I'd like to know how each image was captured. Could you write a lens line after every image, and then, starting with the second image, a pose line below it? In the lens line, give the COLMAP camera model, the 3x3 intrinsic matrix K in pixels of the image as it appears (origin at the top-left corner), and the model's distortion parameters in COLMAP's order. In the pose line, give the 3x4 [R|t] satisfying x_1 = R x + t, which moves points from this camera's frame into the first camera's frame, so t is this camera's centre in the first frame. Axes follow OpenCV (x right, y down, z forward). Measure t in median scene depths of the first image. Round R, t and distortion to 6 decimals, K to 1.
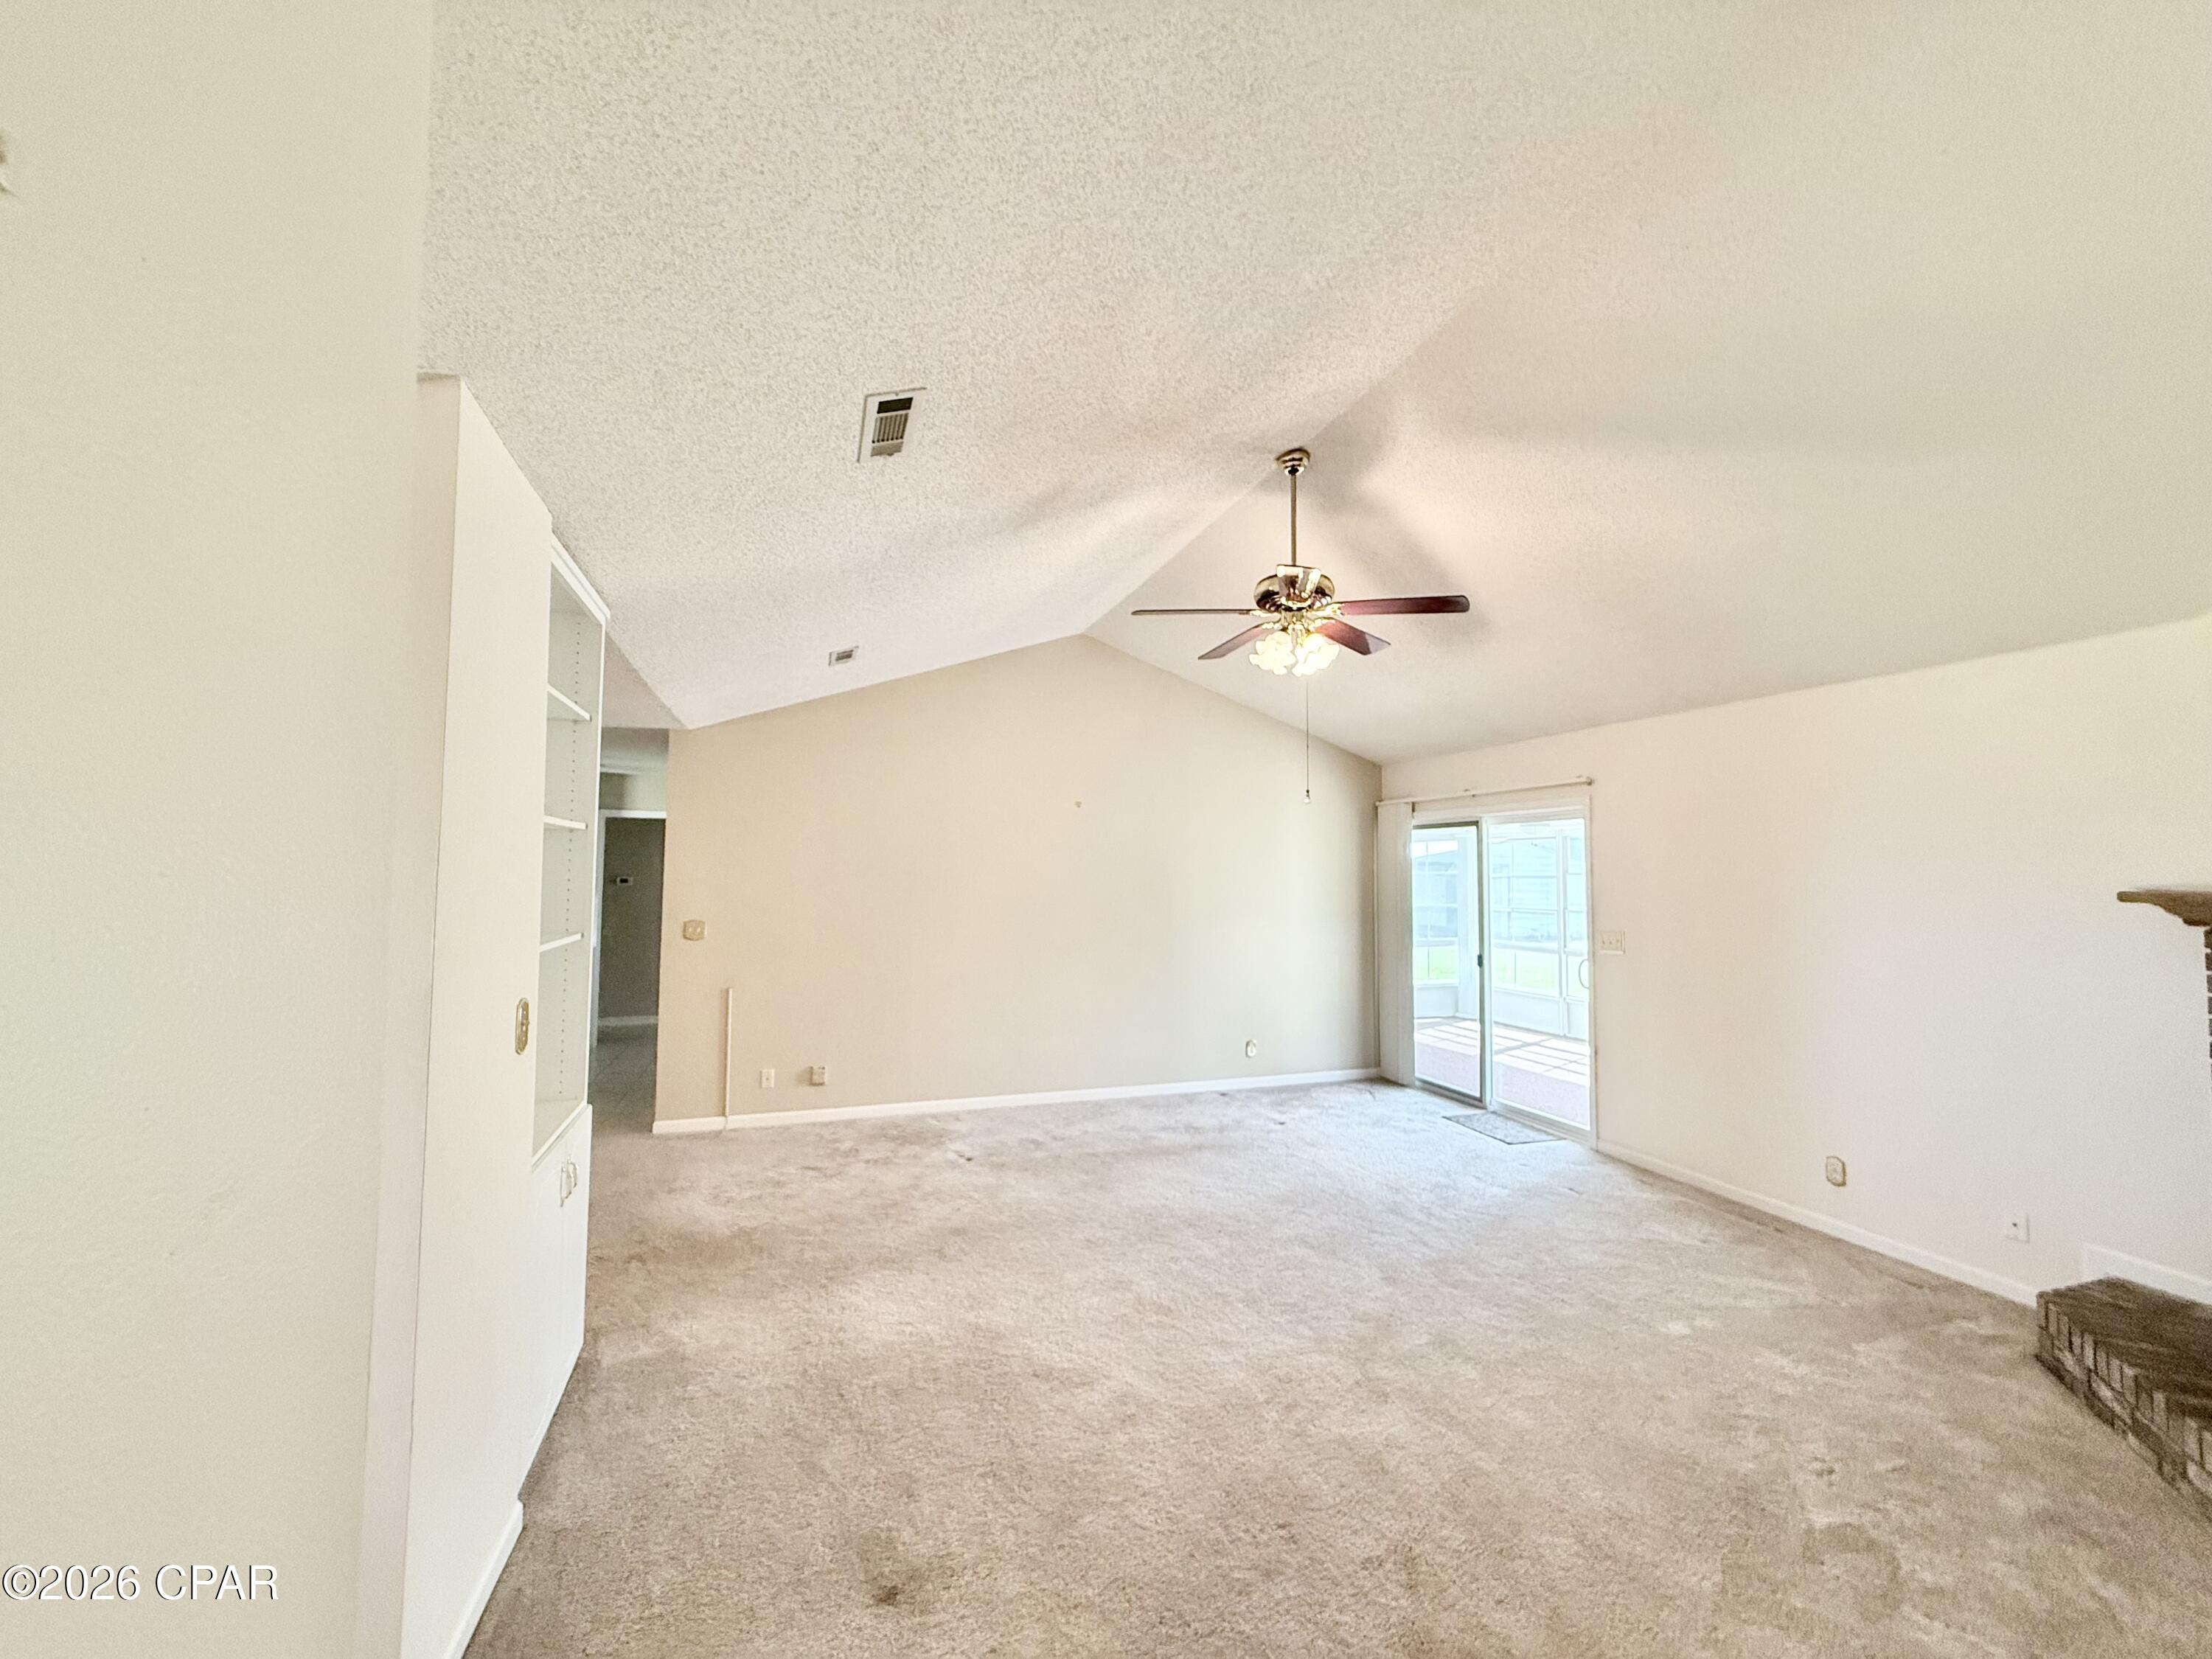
lens RADIAL K [[883.7, 0, 1101.1], [0, 883.7, 826.1], [0, 0, 1]] dist [-0.000405, 0.000853]
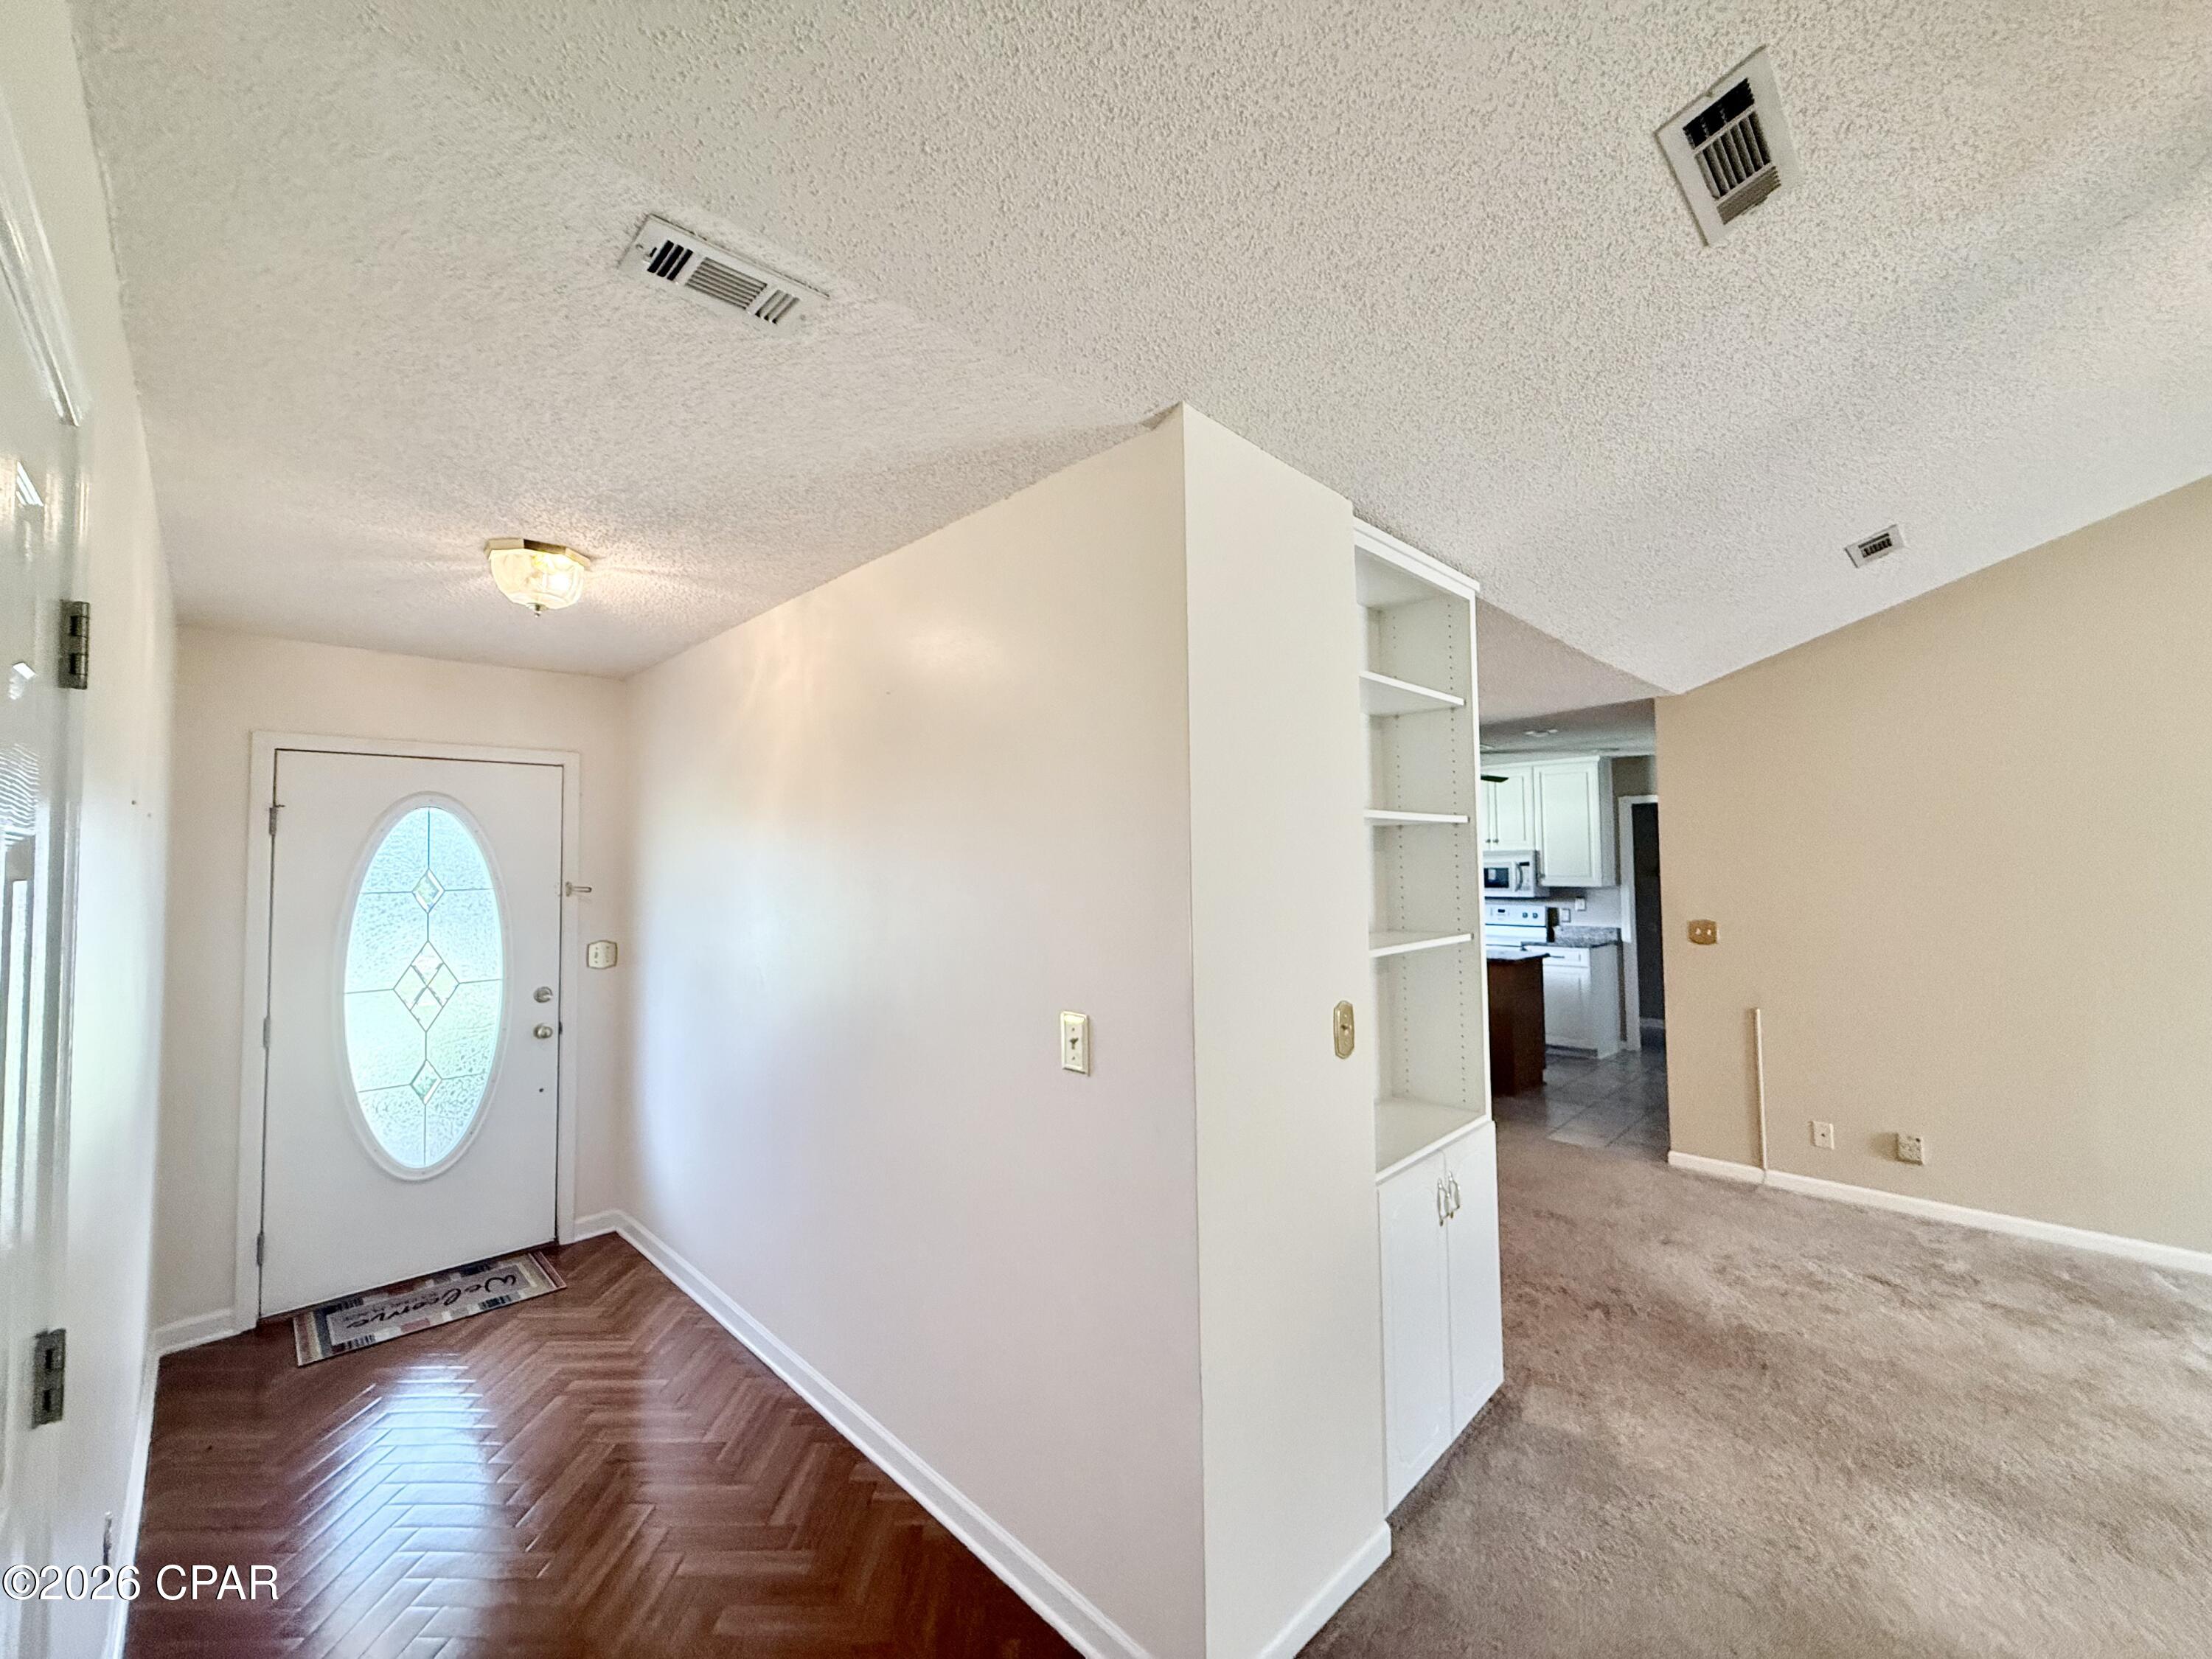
lens RADIAL K [[883.7, 0, 1101.1], [0, 883.7, 826.1], [0, 0, 1]] dist [-0.000405, 0.000853]
pose [[0.439916, -0.050814, -0.896600, 0.055040], [0.062582, 0.997705, -0.025838, 0.004876], [0.895856, -0.044745, 0.442086, 0.164649]]
